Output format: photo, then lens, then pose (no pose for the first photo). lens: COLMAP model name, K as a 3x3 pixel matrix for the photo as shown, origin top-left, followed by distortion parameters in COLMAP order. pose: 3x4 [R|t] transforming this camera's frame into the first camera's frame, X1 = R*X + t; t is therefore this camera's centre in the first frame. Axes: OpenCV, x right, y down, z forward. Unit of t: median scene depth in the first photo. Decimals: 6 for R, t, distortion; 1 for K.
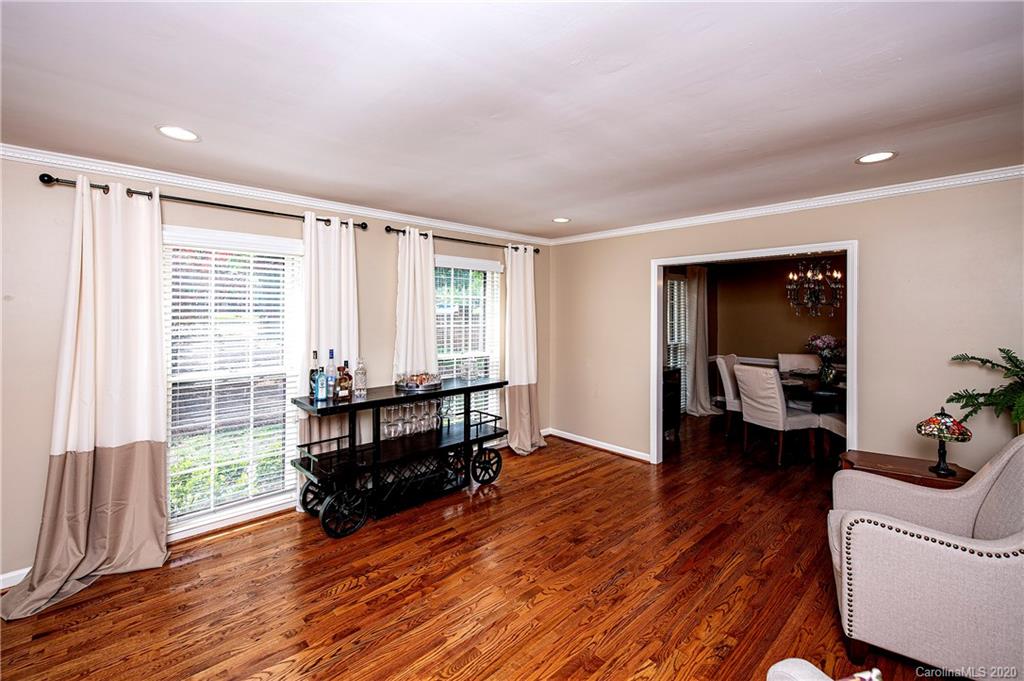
lens RADIAL K [[424.0, 0, 512.9], [0, 424.0, 316.8], [0, 0, 1]] dist [0.006551, -0.000181]
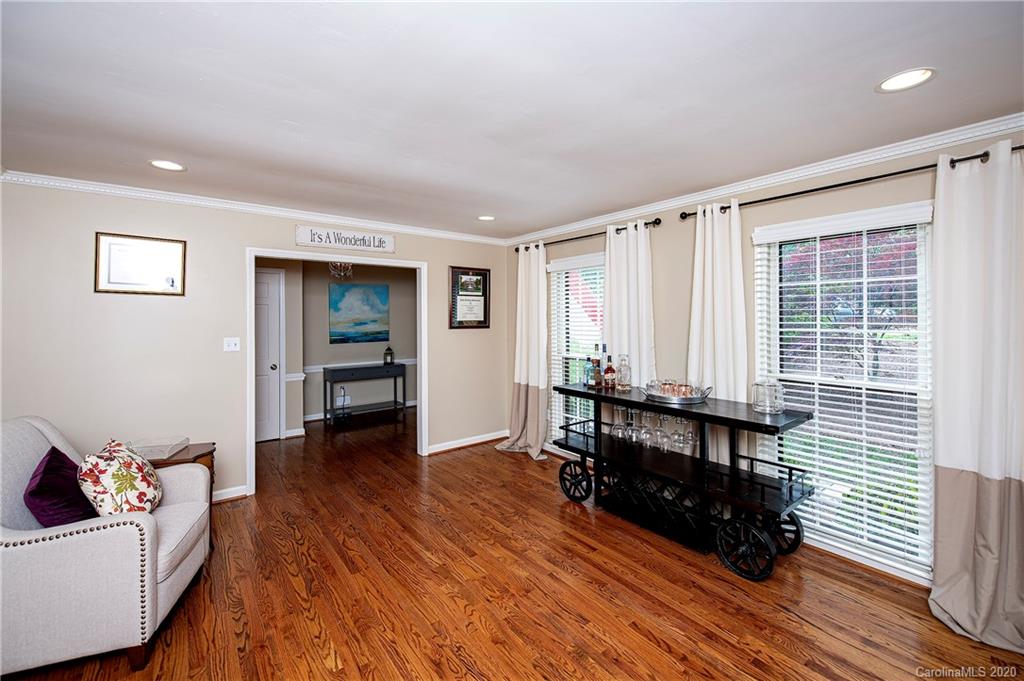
lens RADIAL K [[424.0, 0, 512.9], [0, 424.0, 316.8], [0, 0, 1]] dist [0.006551, -0.000181]
pose [[-0.078536, -0.002990, -0.996907, 0.814907], [-0.001950, 0.999994, -0.002846, 0.008831], [0.996909, 0.001720, -0.078541, 0.948972]]
